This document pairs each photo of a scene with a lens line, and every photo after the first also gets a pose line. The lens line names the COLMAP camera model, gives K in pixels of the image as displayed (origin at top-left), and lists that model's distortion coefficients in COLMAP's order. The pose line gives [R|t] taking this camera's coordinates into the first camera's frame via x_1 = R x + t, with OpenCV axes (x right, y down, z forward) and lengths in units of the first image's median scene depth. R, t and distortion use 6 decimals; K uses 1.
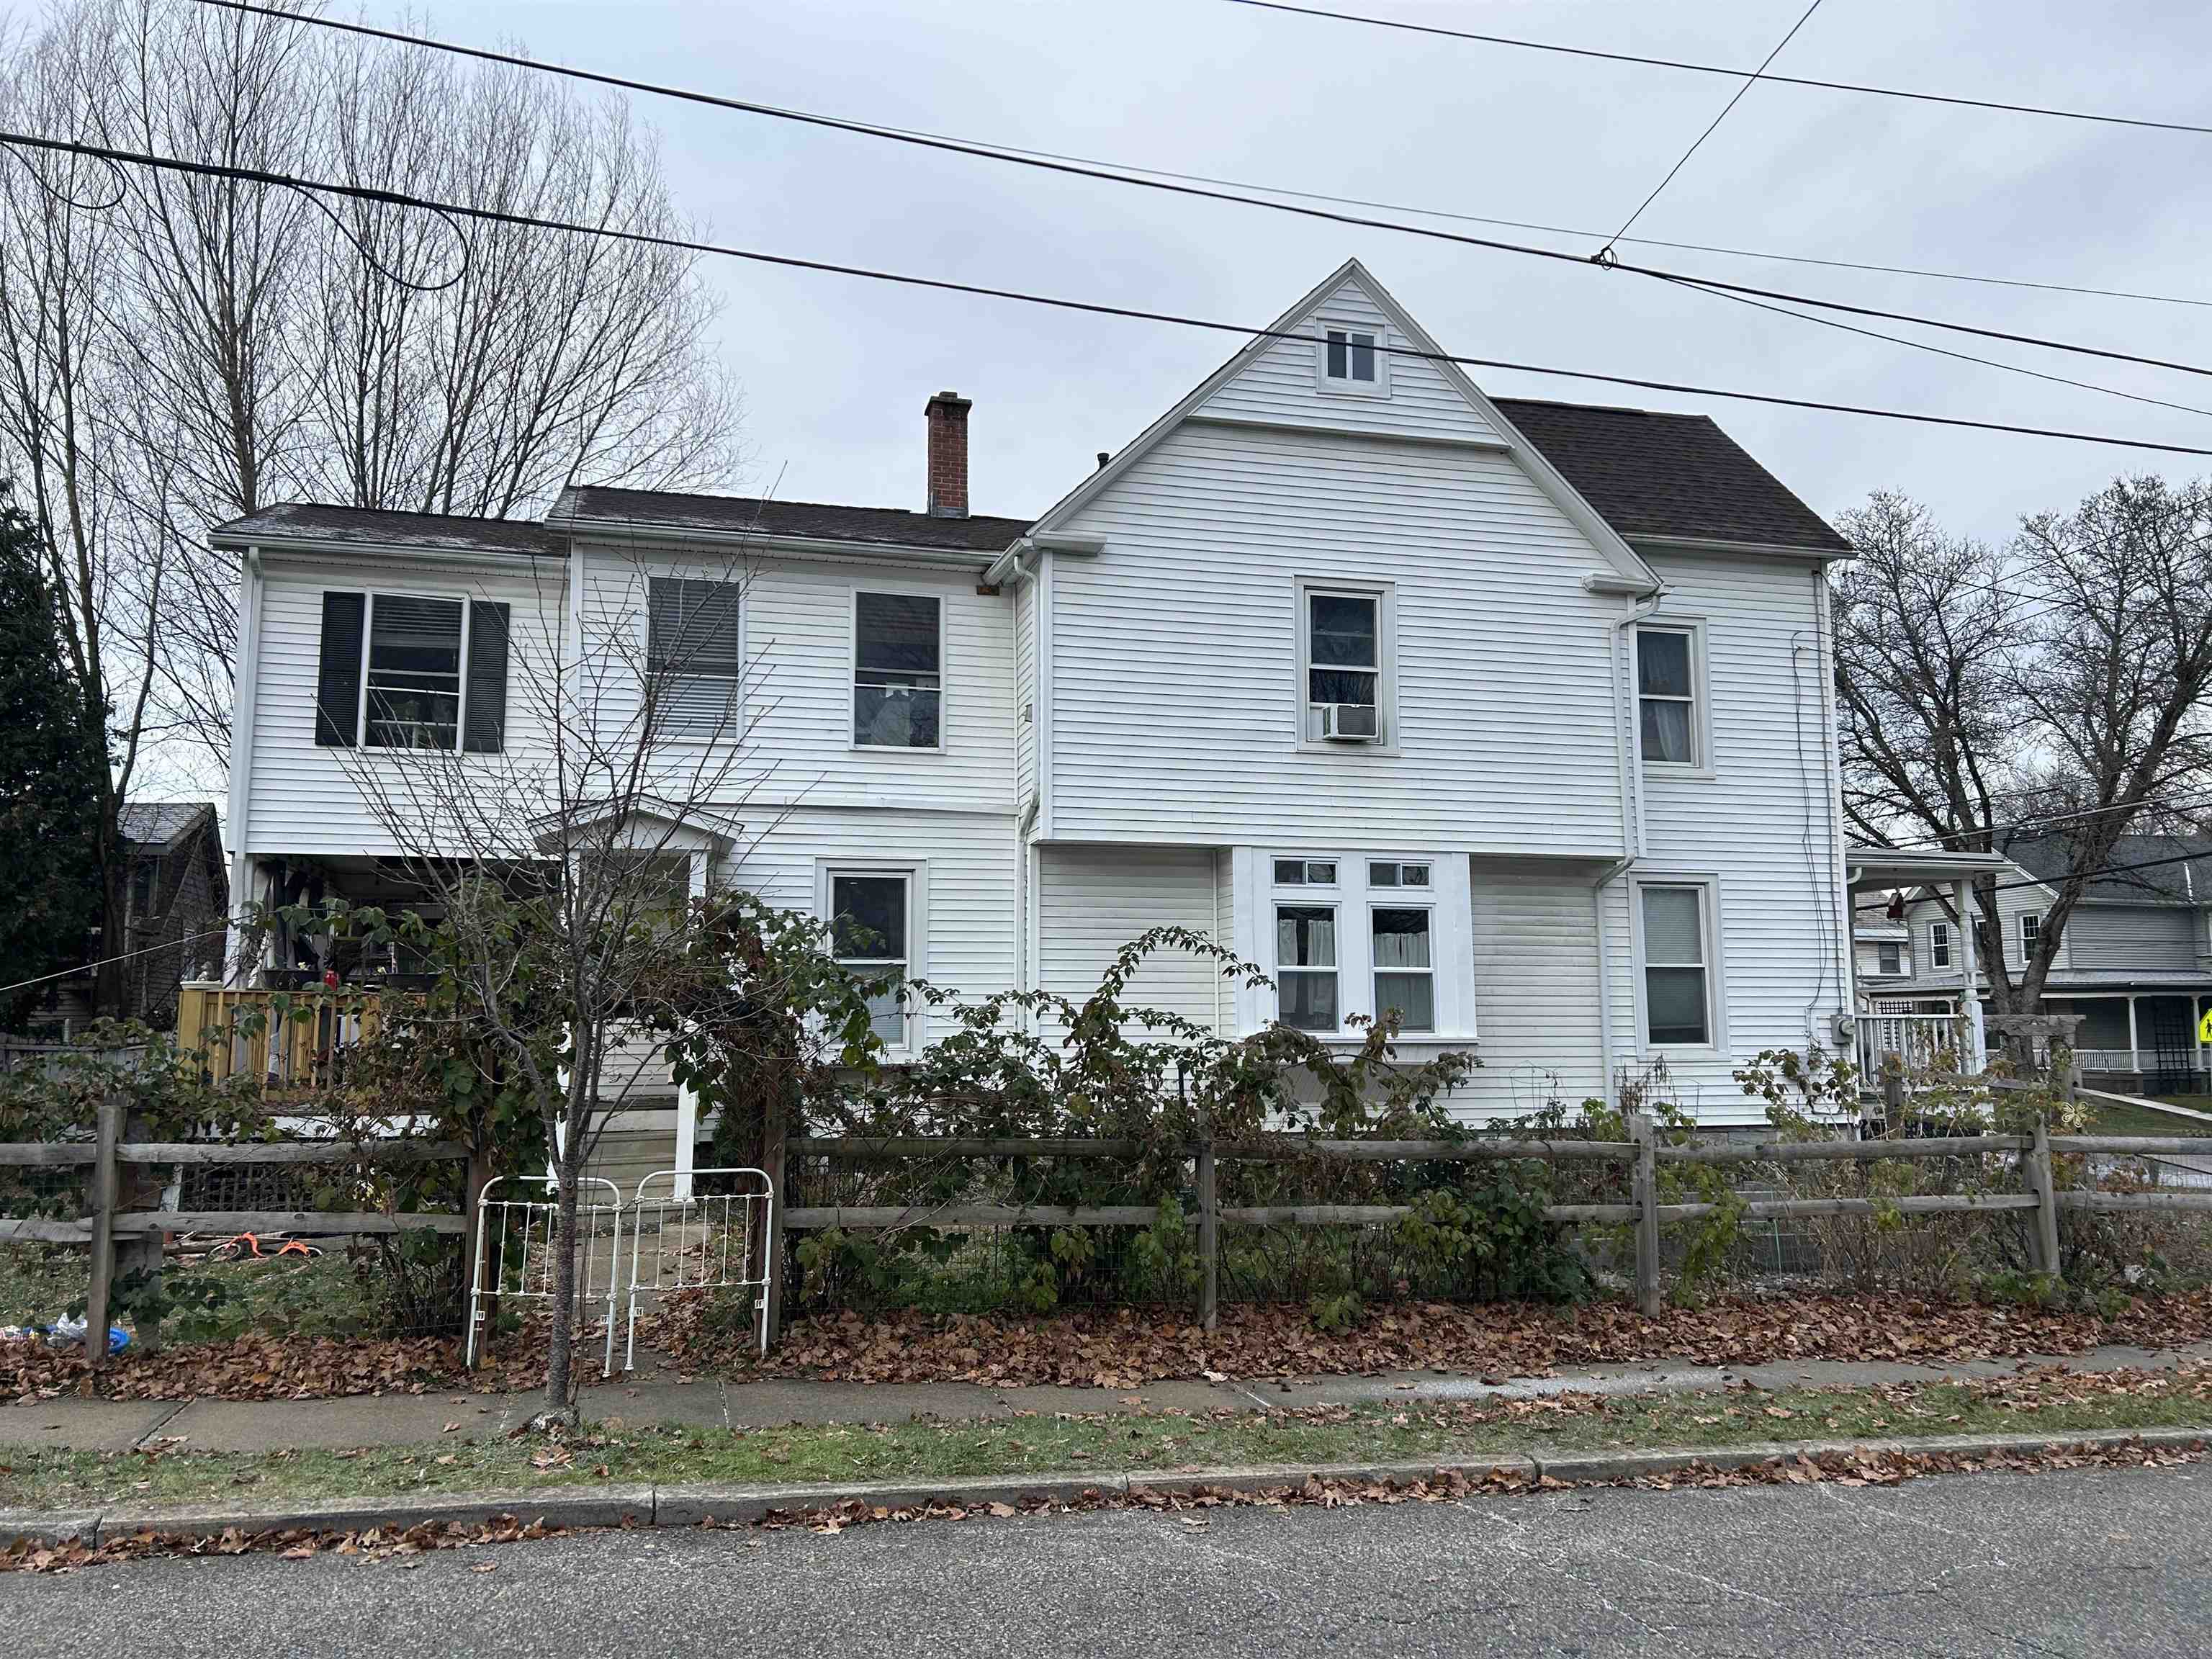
lens RADIAL K [[1664.0, 0, 1097.5], [0, 1664.0, 812.6], [0, 0, 1]] dist [0.044716, -0.051226]
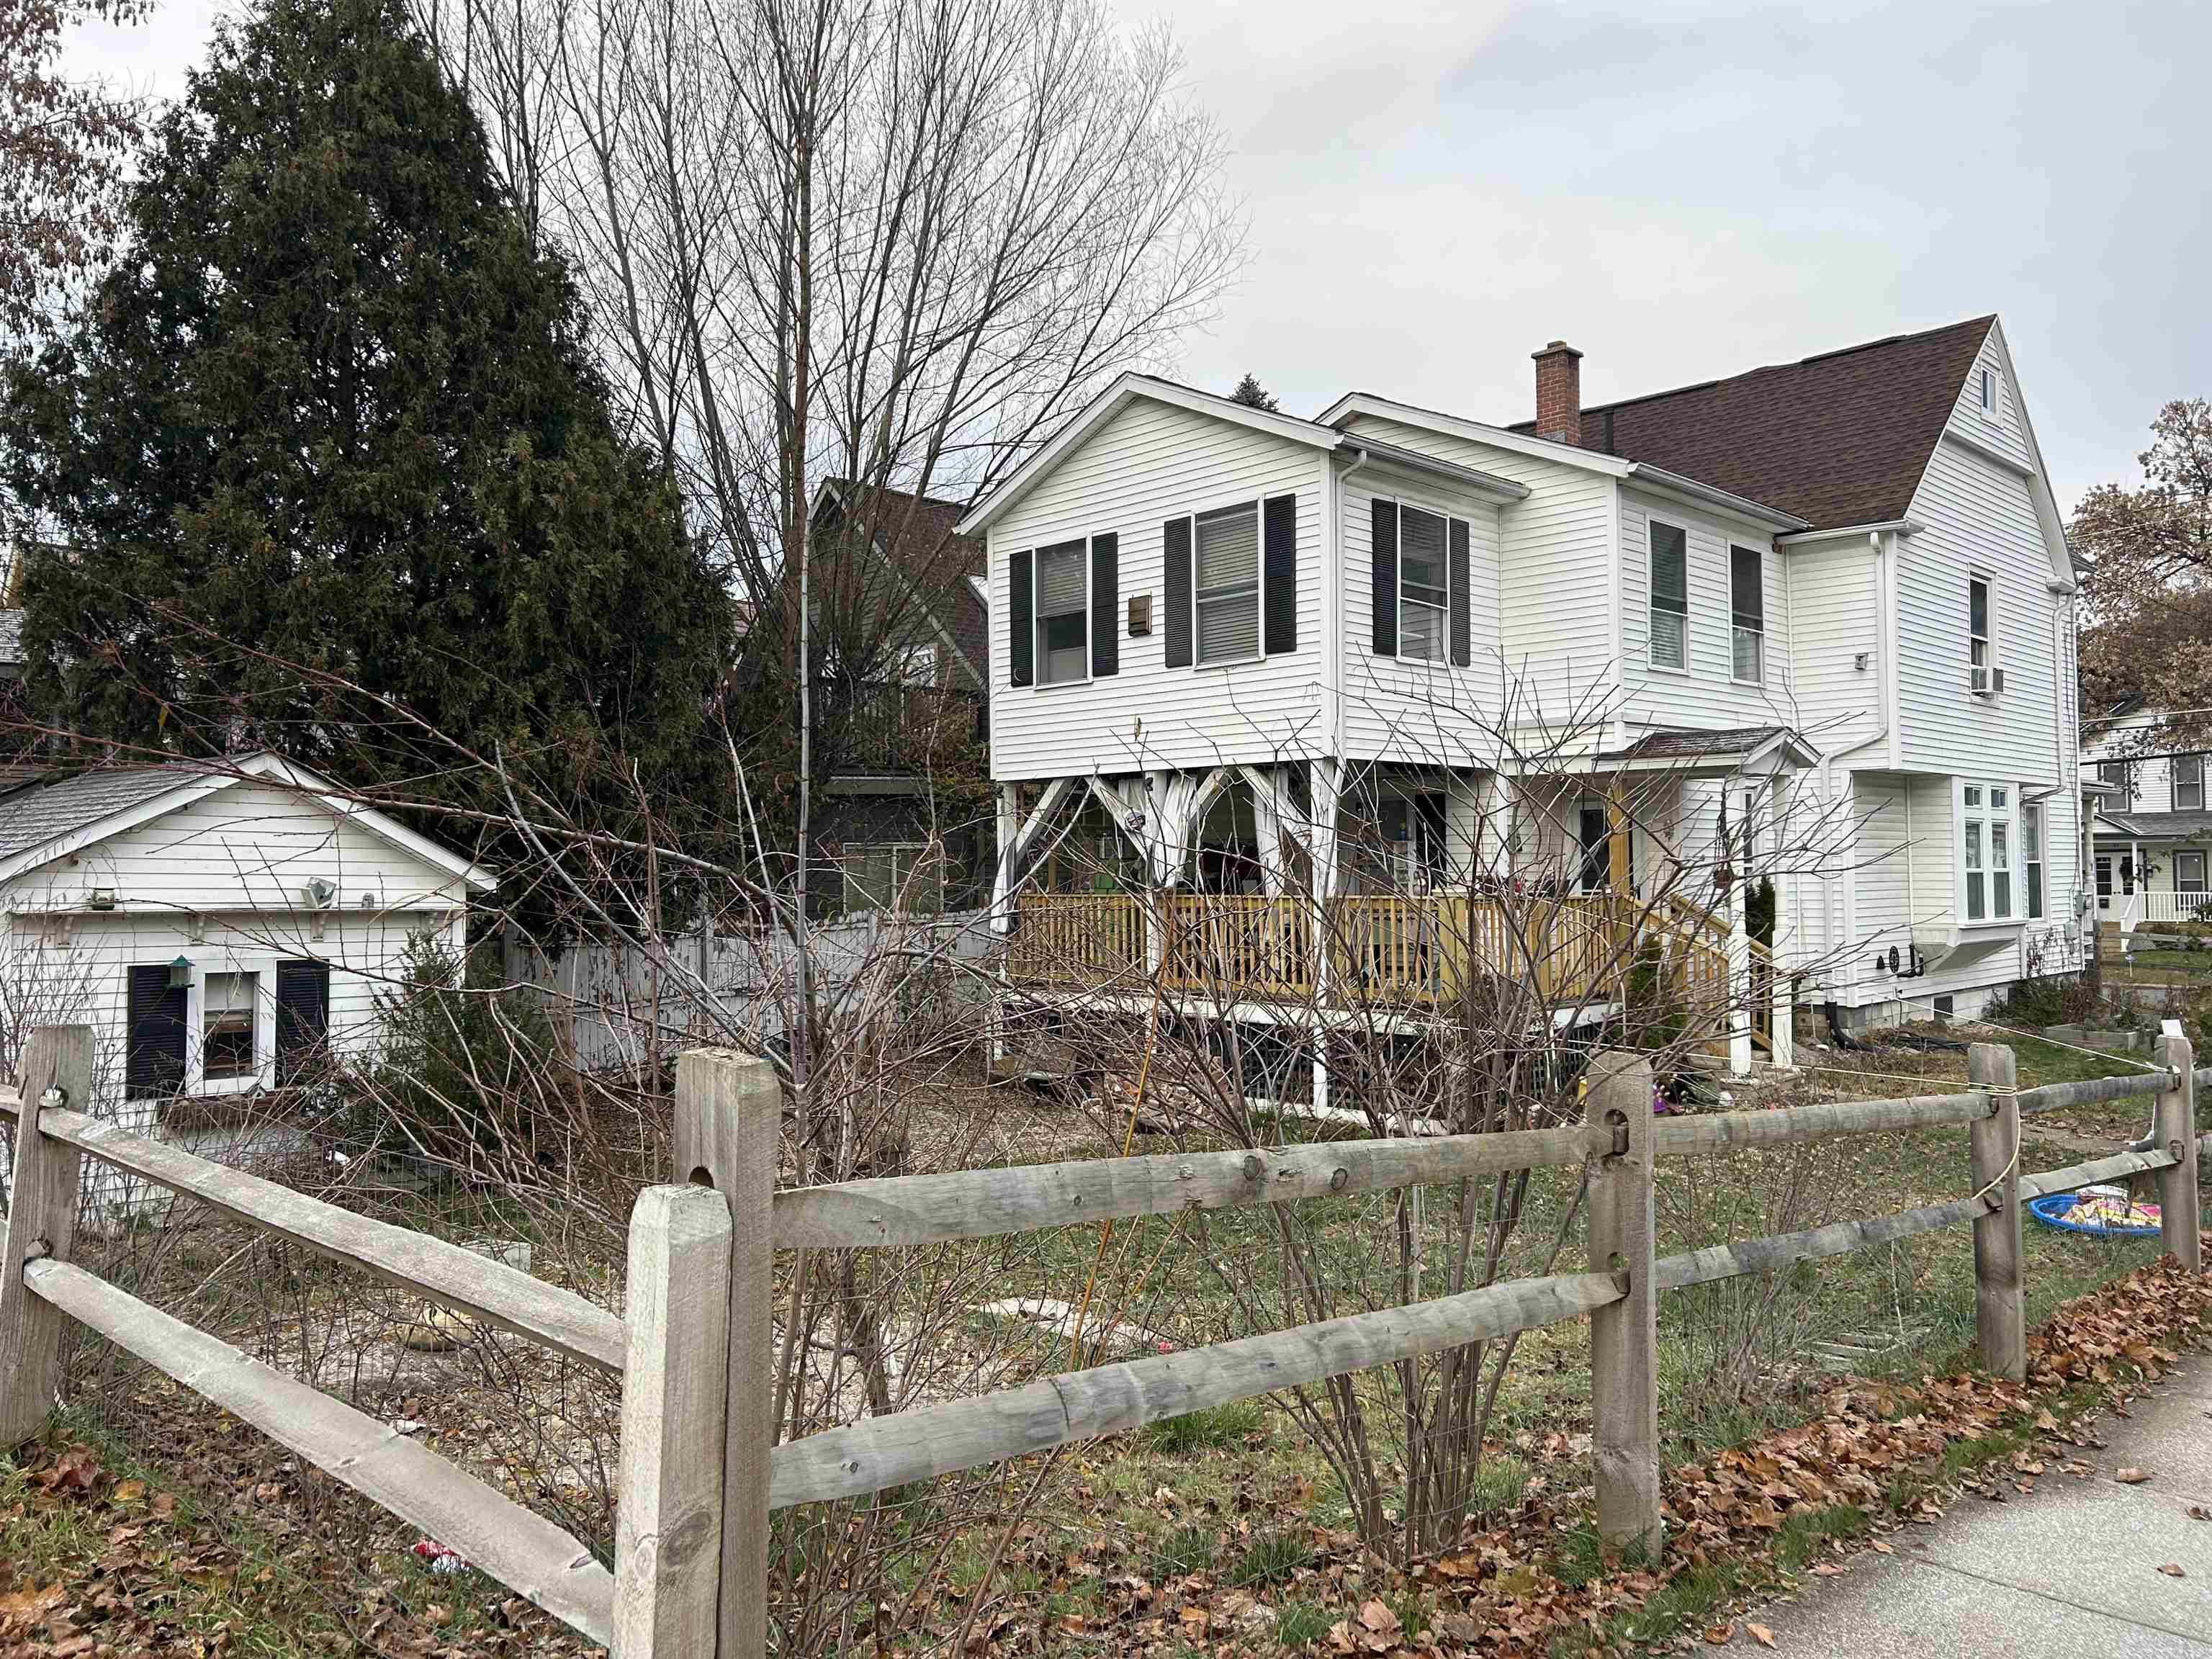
lens RADIAL K [[1664.0, 0, 1097.5], [0, 1664.0, 812.6], [0, 0, 1]] dist [0.044716, -0.051226]
pose [[0.858604, 0.008631, 0.512567, -1.101321], [-0.059446, 0.994789, 0.082827, -0.018520], [-0.509181, -0.101586, 0.854643, 0.216752]]
